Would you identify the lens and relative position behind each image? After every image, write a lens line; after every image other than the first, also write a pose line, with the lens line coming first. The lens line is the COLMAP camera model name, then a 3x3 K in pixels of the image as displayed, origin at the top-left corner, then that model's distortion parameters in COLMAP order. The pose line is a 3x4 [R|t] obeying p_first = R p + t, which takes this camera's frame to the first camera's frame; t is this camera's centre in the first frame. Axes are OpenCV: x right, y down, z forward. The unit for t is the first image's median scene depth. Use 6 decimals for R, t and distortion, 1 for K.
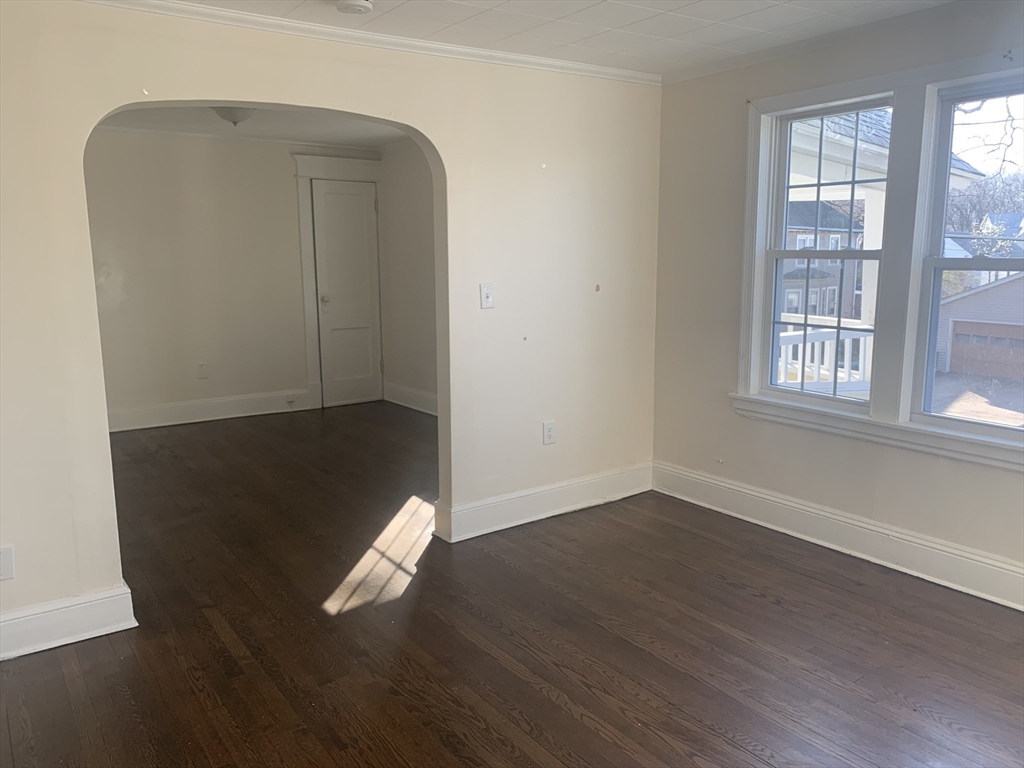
lens RADIAL K [[797.1, 0, 511.8], [0, 797.1, 388.8], [0, 0, 1]] dist [0.038888, -0.000974]
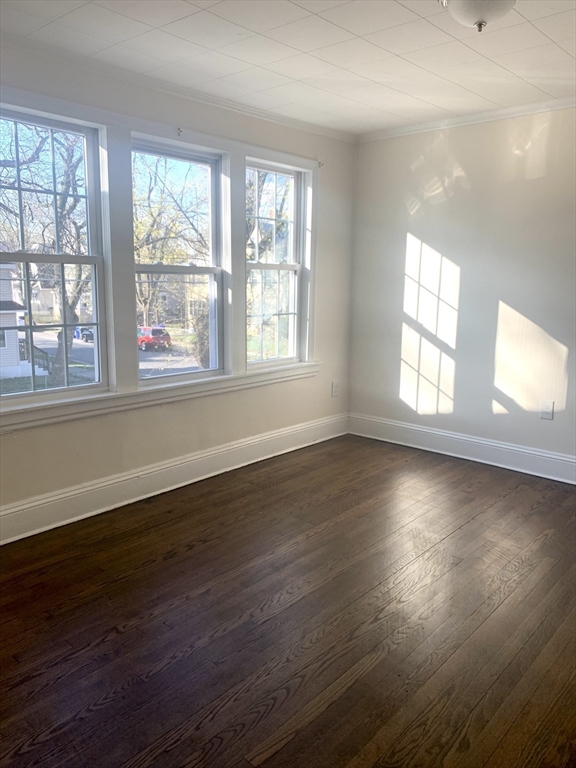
lens RADIAL K [[597.8, 0, 290.2], [0, 597.8, 383.4], [0, 0, 1]] dist [0.038888, -0.000974]
pose [[-0.227075, -0.167432, 0.959377, -0.491428], [0.161907, 0.964911, 0.206719, -0.123932], [-0.960325, 0.202270, -0.191999, 0.903652]]
